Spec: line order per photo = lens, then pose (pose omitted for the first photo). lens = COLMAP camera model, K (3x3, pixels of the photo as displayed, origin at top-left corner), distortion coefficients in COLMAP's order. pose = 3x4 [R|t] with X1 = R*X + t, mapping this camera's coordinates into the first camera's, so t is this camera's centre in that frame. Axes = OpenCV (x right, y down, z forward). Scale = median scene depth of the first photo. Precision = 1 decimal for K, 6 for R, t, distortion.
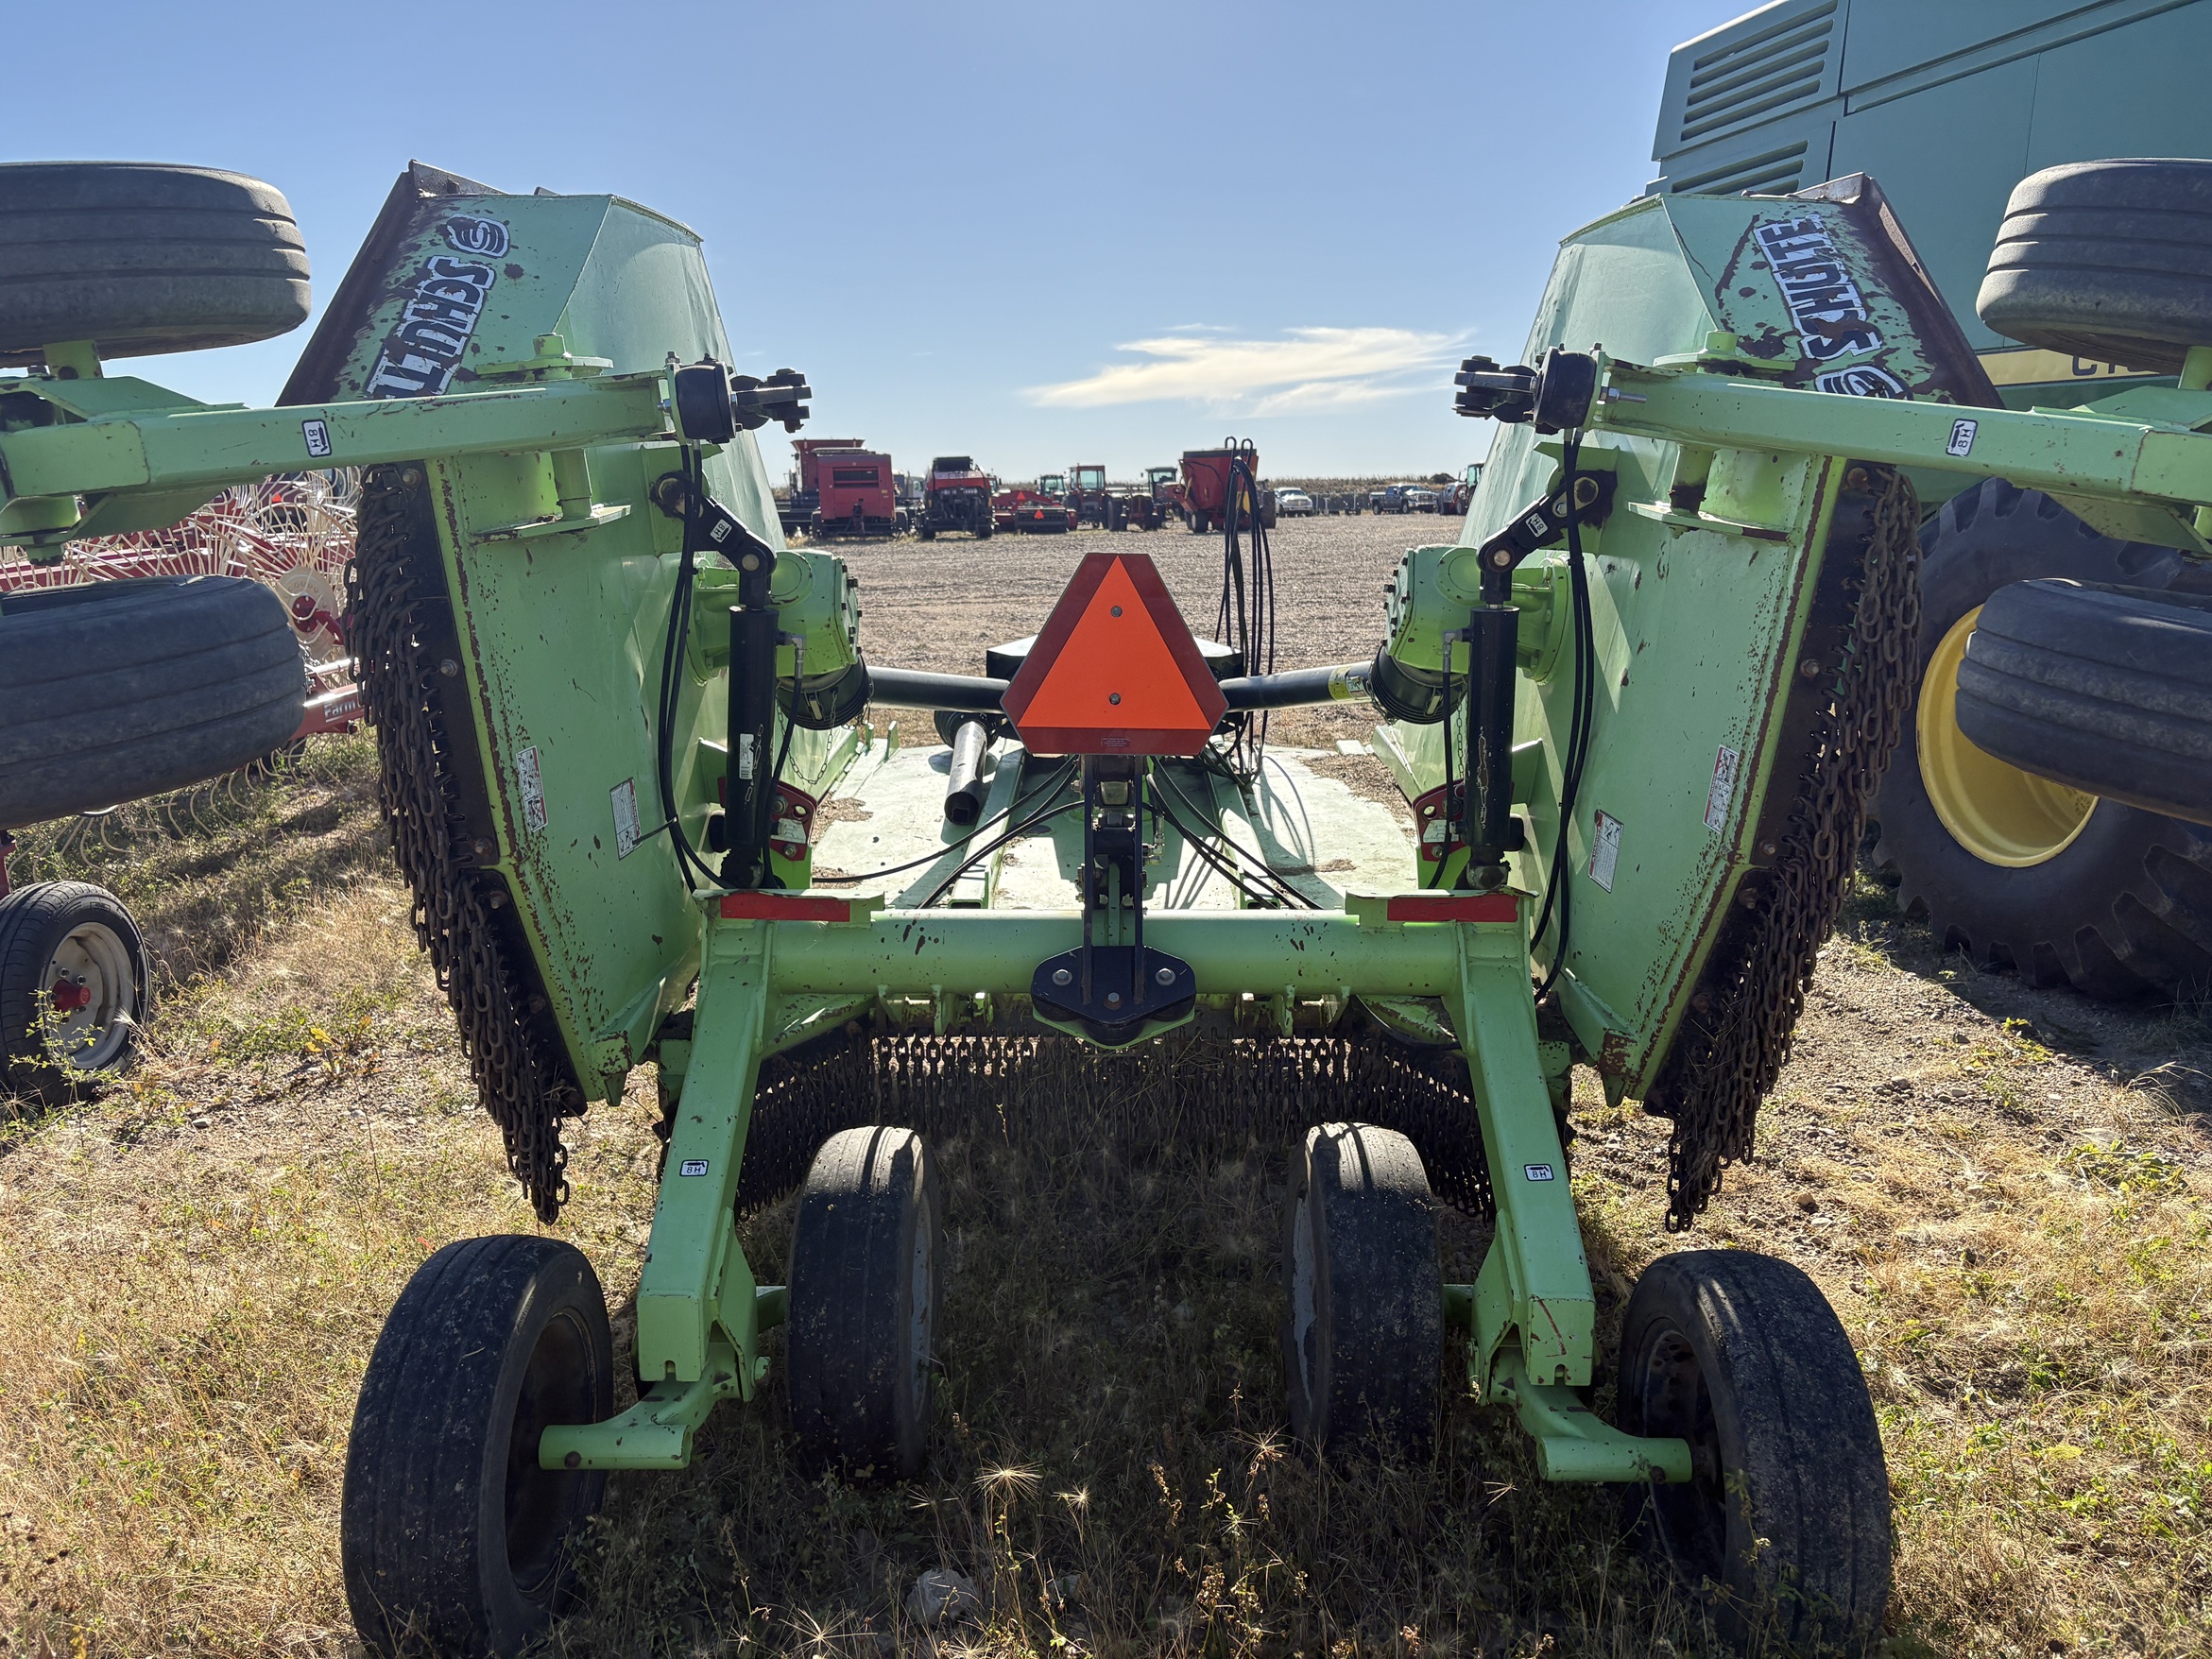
lens RADIAL K [[1693.6, 0, 1093.0], [0, 1693.6, 818.7], [0, 0, 1]] dist [0.028348, -0.012120]
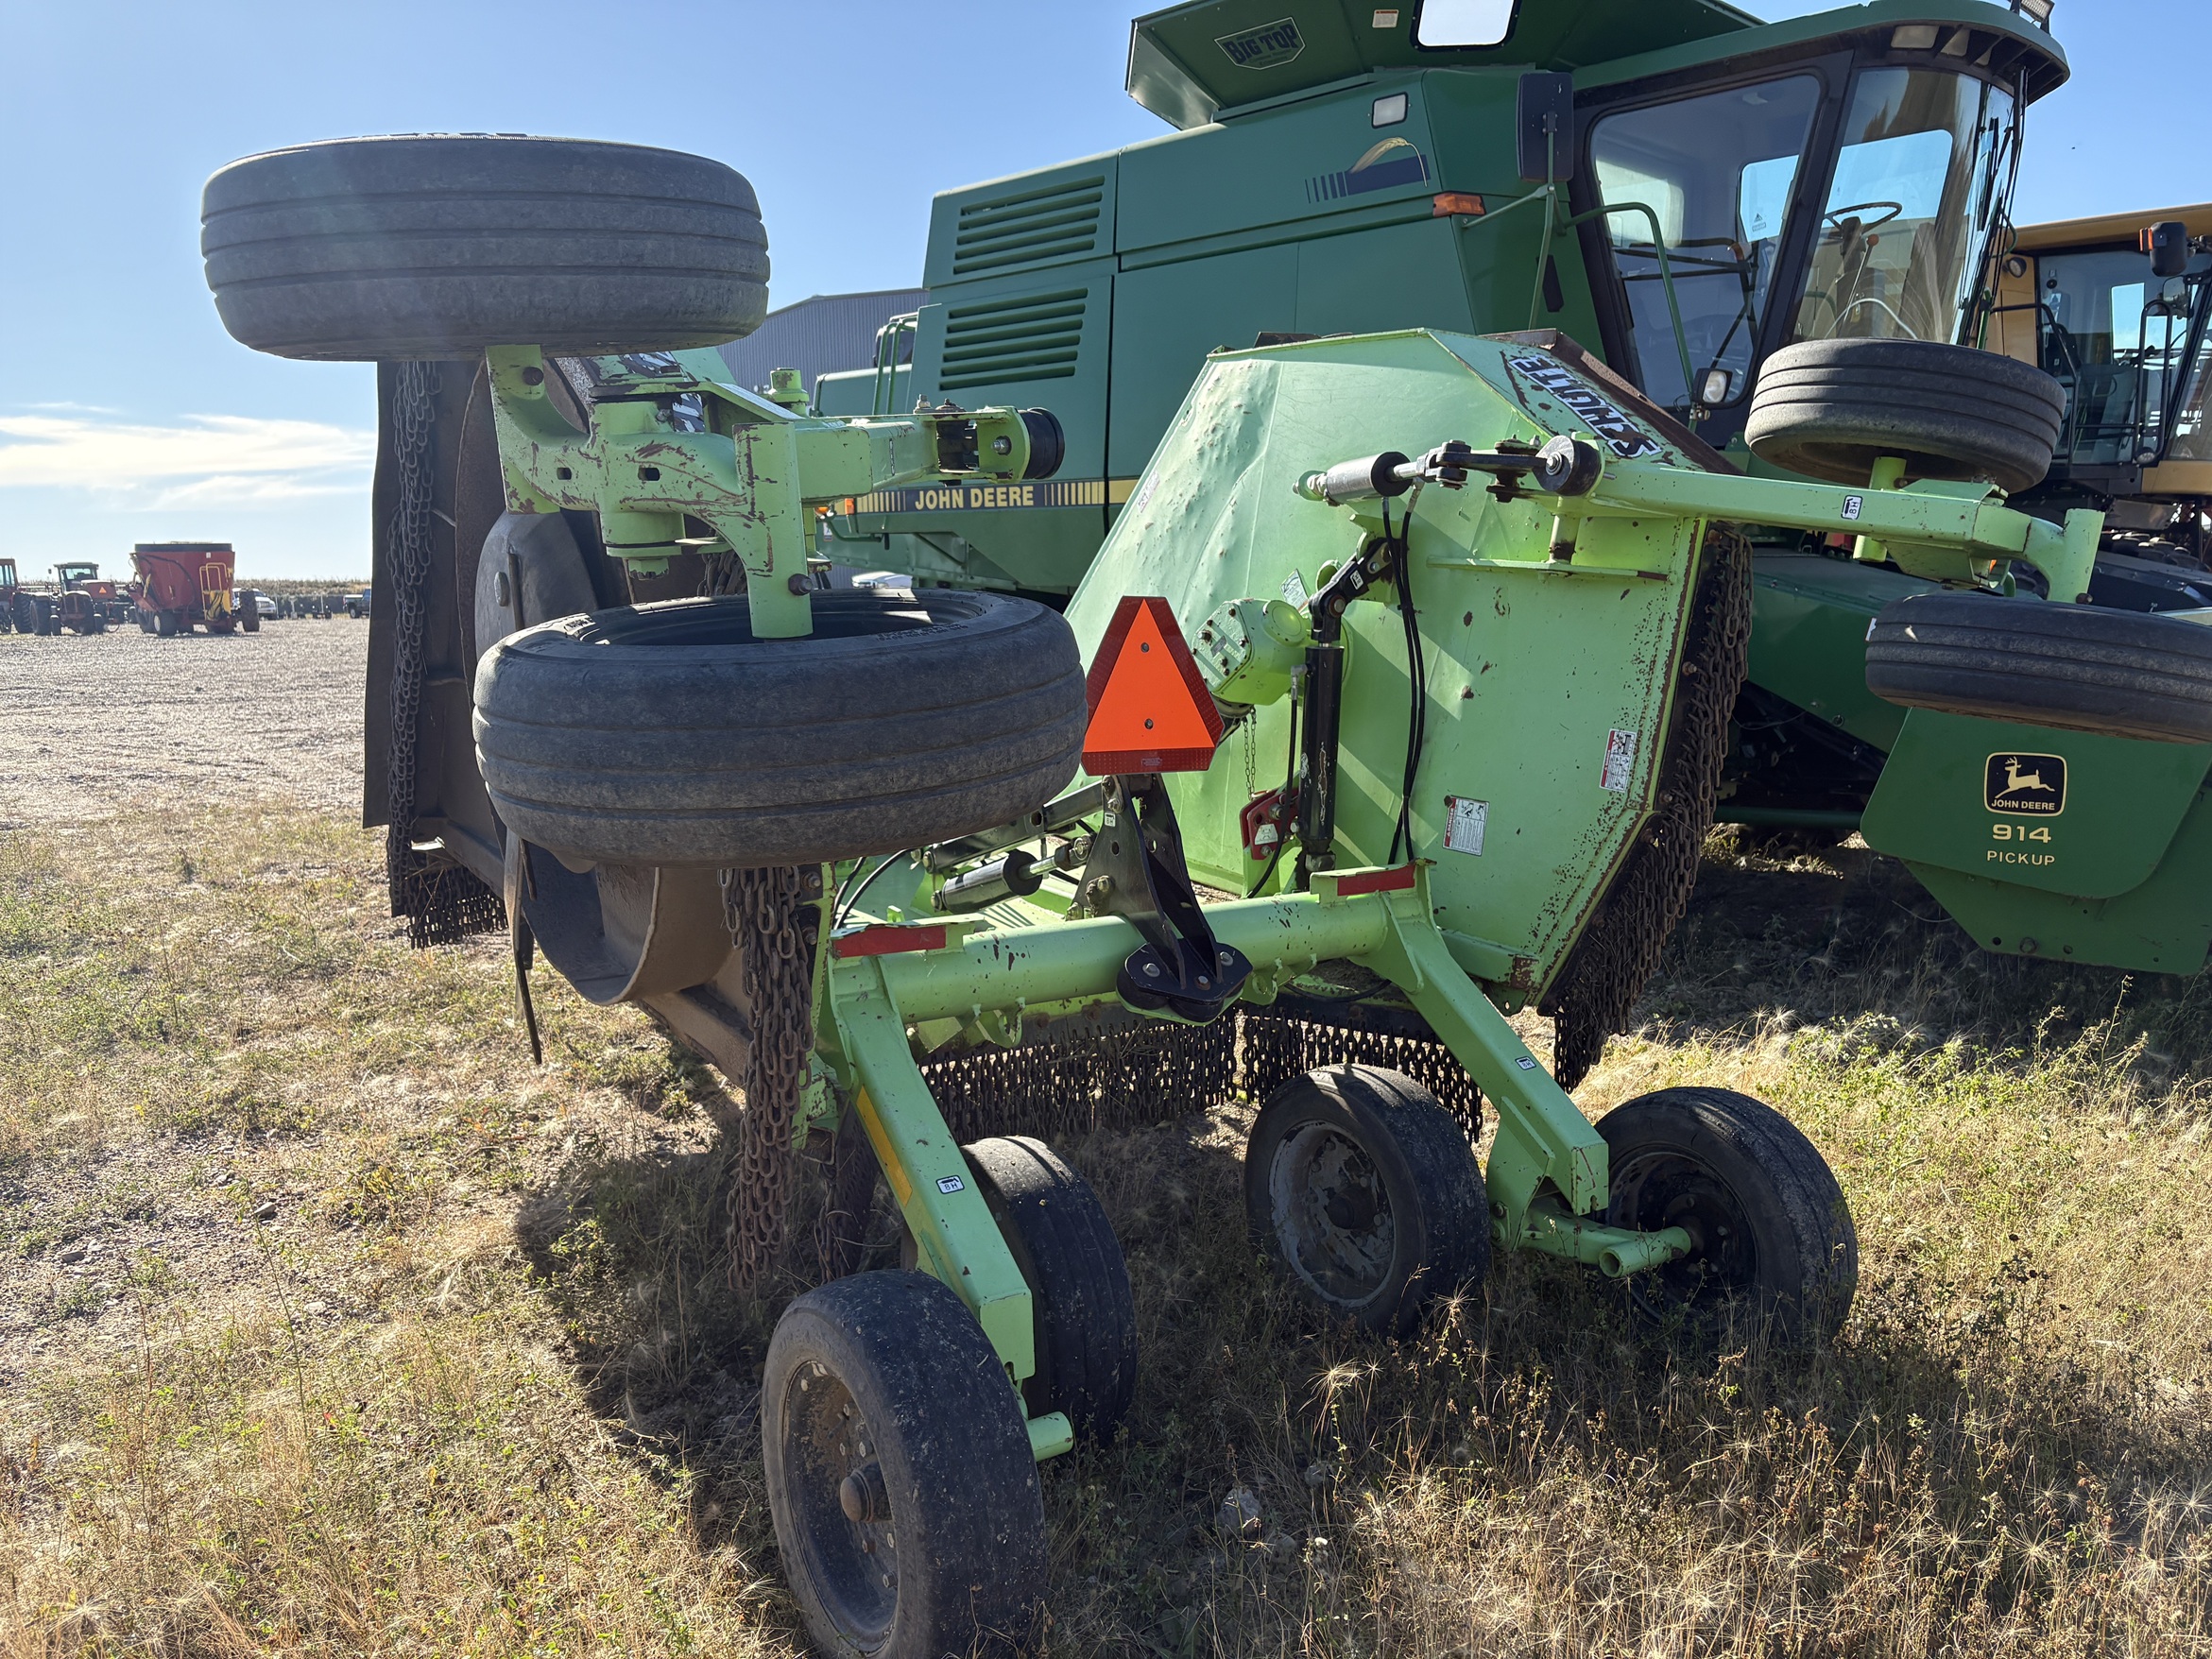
lens RADIAL K [[1693.6, 0, 1097.9], [0, 1693.6, 840.9], [0, 0, 1]] dist [0.028348, -0.012120]
pose [[0.828272, -0.077718, 0.554911, -0.656242], [0.104146, 0.994430, -0.016176, 0.022680], [-0.550563, 0.071190, 0.831753, 0.076055]]
